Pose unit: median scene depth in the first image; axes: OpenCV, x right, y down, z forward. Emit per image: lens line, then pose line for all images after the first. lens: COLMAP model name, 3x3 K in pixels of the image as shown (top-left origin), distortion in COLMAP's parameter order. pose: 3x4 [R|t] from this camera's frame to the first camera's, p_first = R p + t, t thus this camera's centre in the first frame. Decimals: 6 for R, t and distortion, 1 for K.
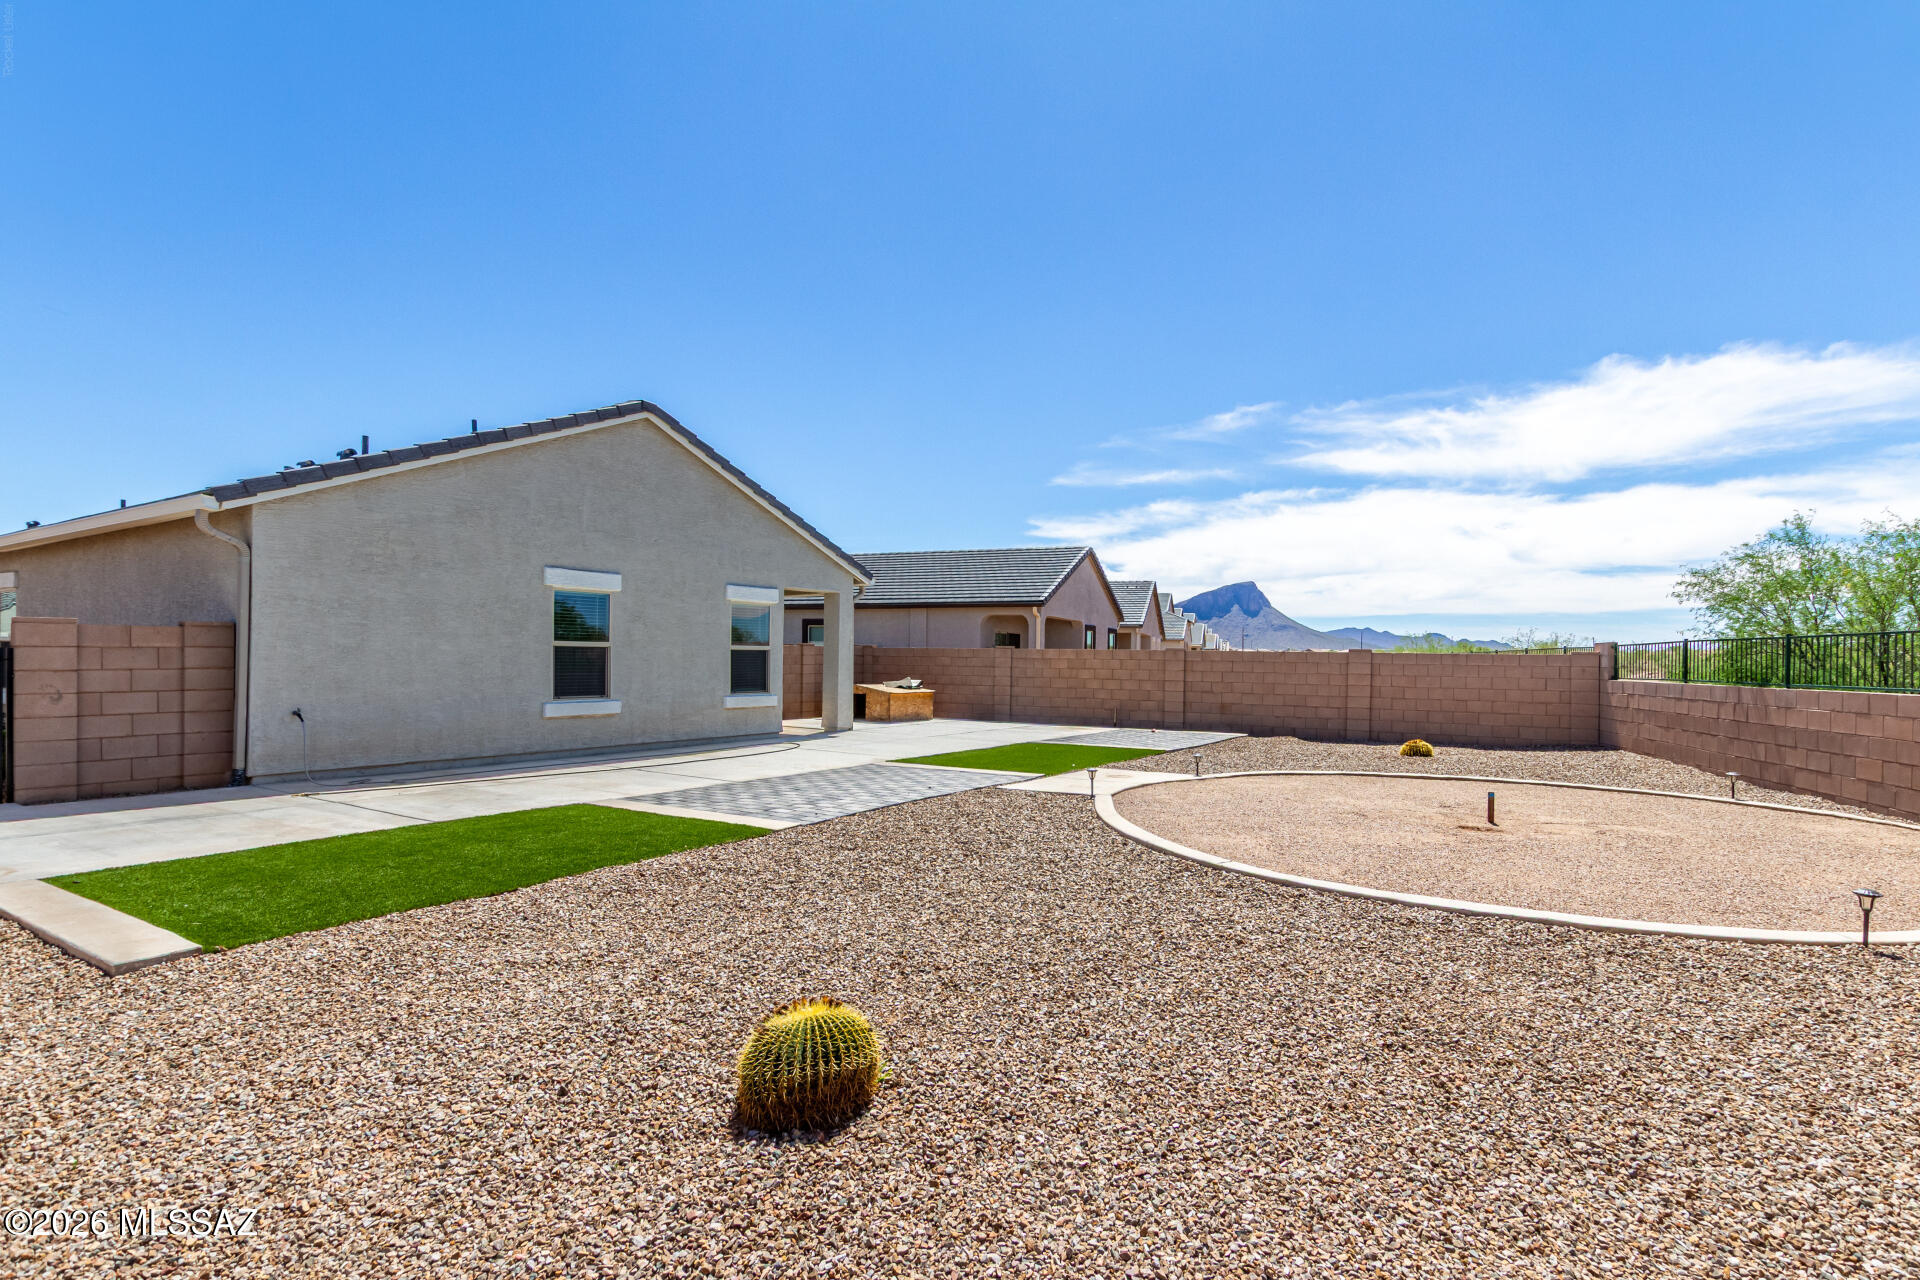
lens RADIAL K [[932.6, 0, 989.1], [0, 932.6, 643.0], [0, 0, 1]] dist [0.019556, -0.011322]
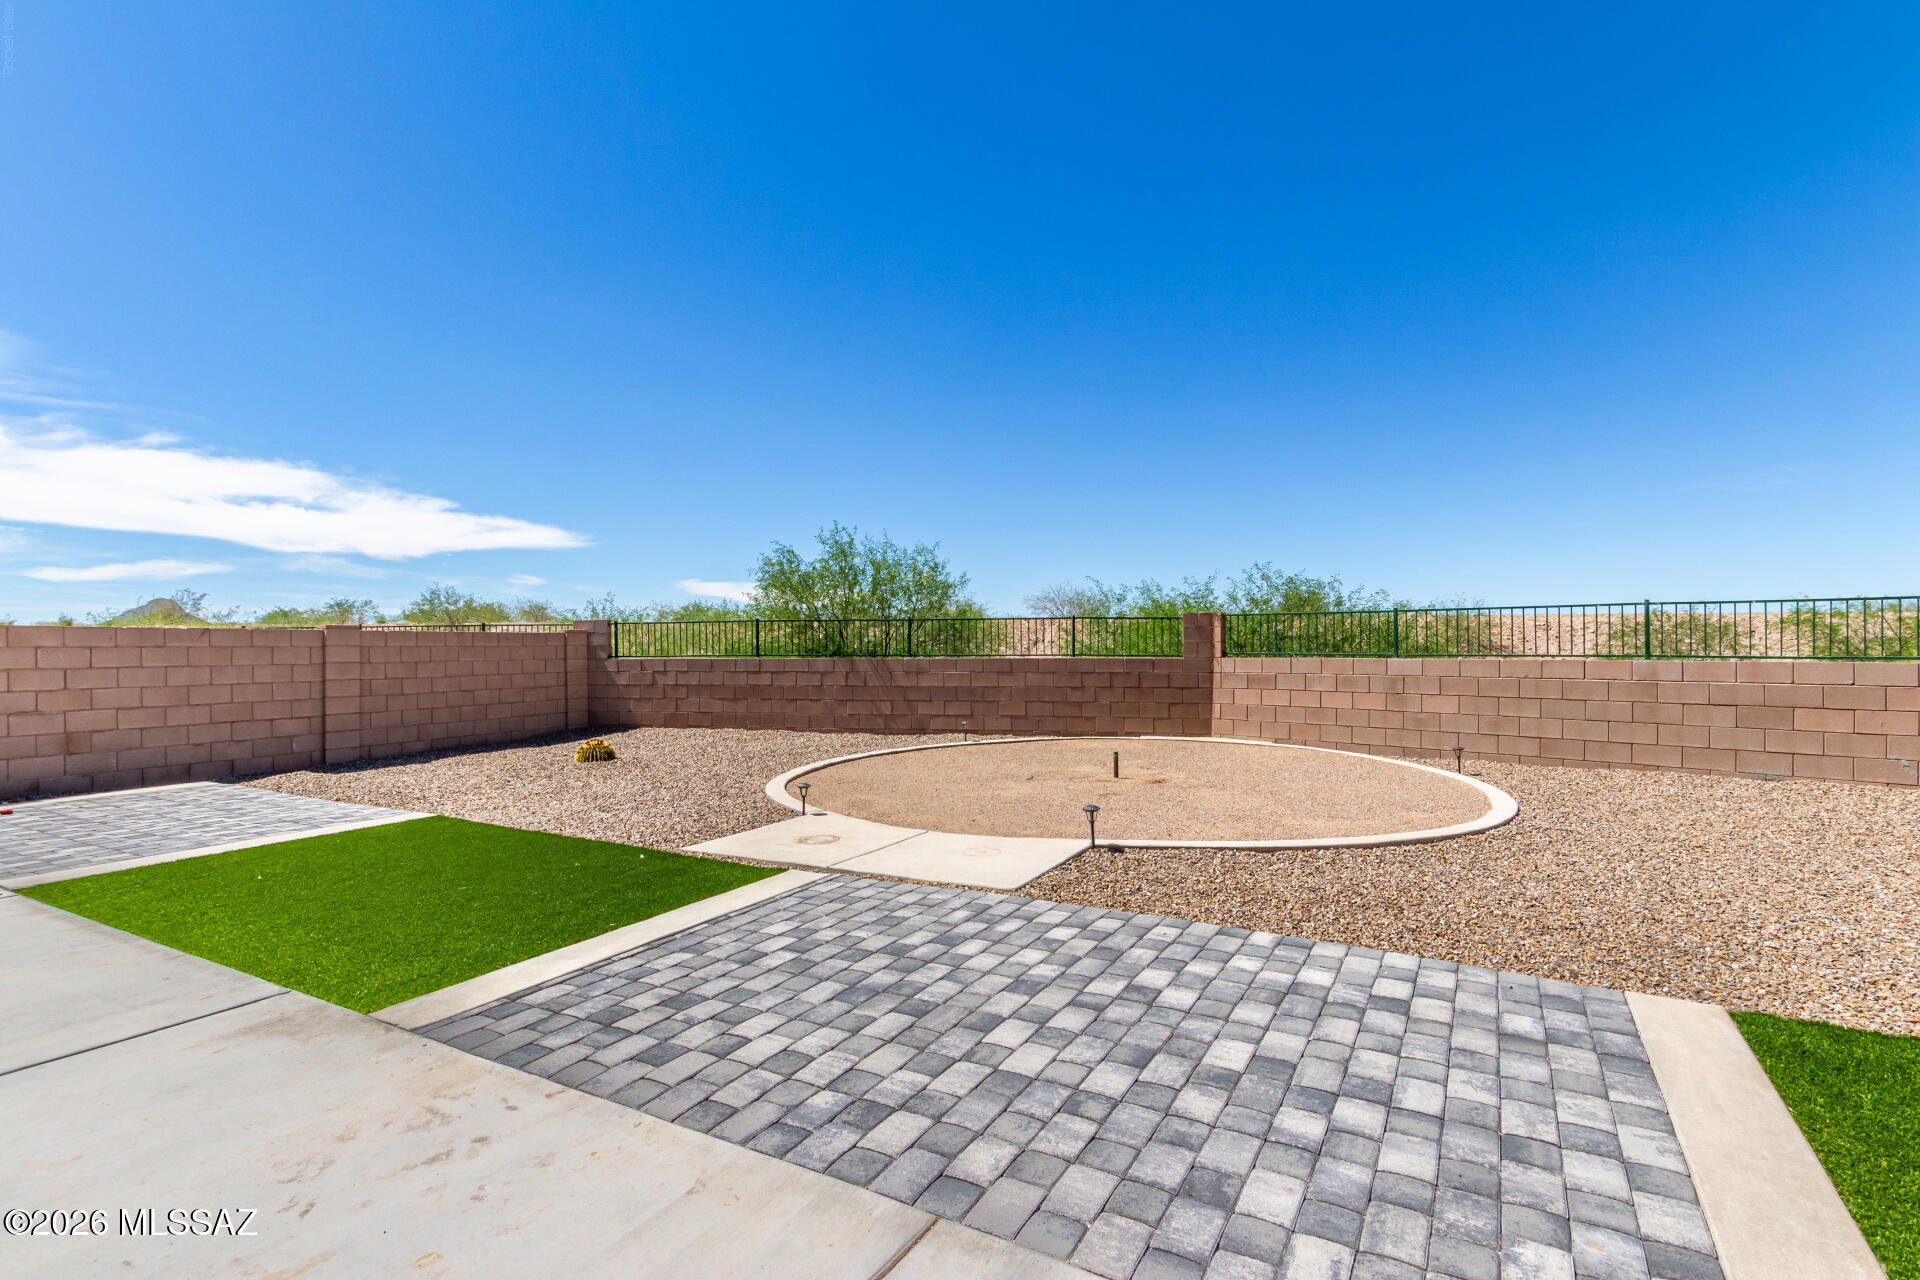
lens RADIAL K [[926.3, 0, 980.2], [0, 926.3, 640.1], [0, 0, 1]] dist [0.025986, -0.010202]
pose [[-0.059350, -0.010833, 0.998178, -0.331569], [-0.013293, 0.999861, 0.010061, 0.005294], [-0.998149, -0.012671, -0.059486, 0.673002]]
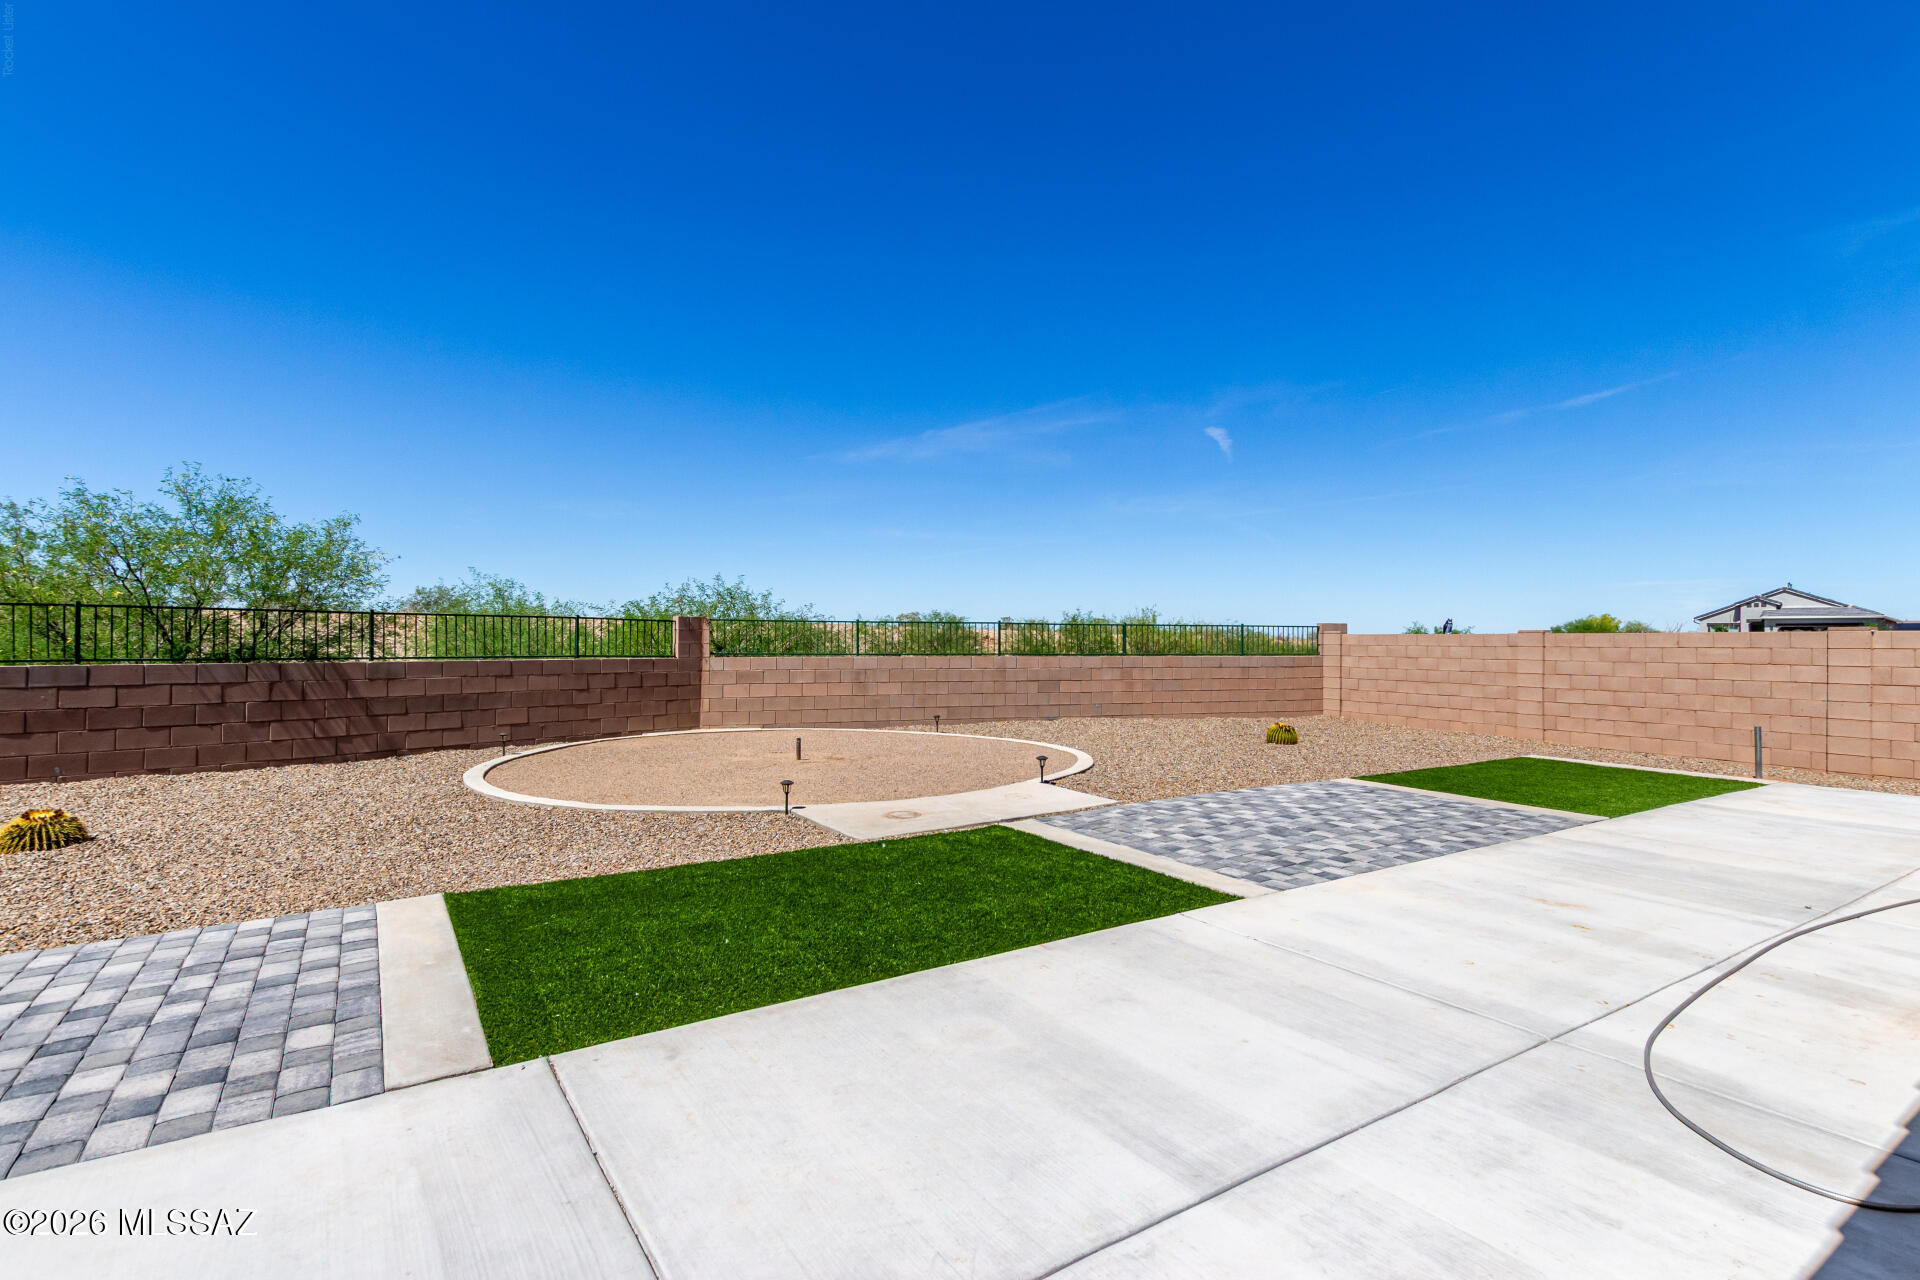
lens RADIAL K [[914.3, 0, 982.6], [0, 914.3, 639.8], [0, 0, 1]] dist [0.014779, 0.000390]
pose [[-0.912443, -0.015691, 0.408902, -0.136787], [-0.023073, 0.999648, -0.013127, 0.014881], [-0.408552, -0.021412, -0.912484, 1.143021]]
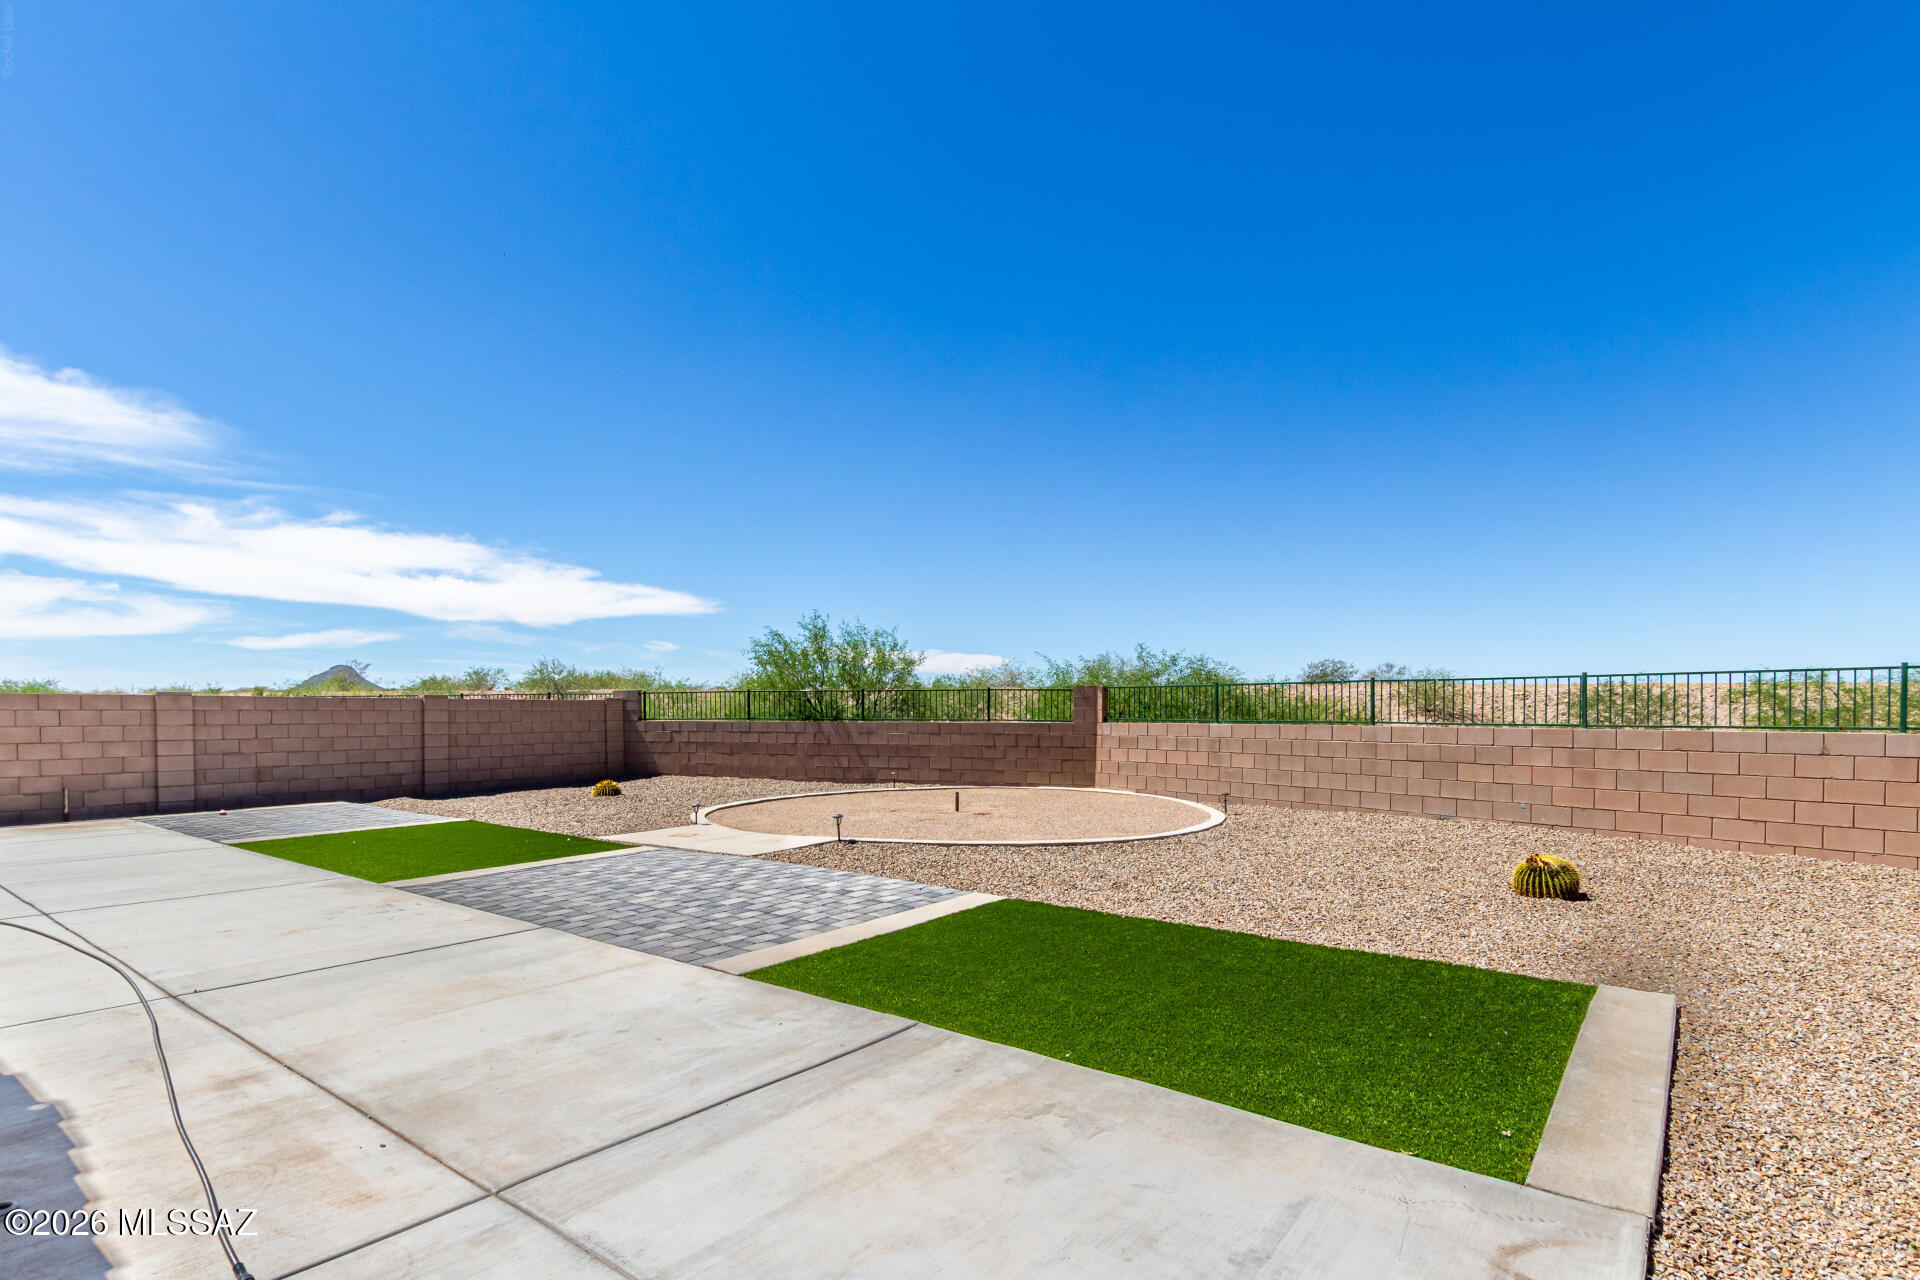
lens RADIAL K [[957.2, 0, 980.1], [0, 957.2, 718.0], [0, 0, 1]] dist [0.012872, -0.000318]
pose [[0.074562, -0.023642, 0.996936, -0.567498], [-0.015660, 0.999568, 0.024875, -0.002614], [-0.997093, -0.017467, 0.074160, 0.459609]]
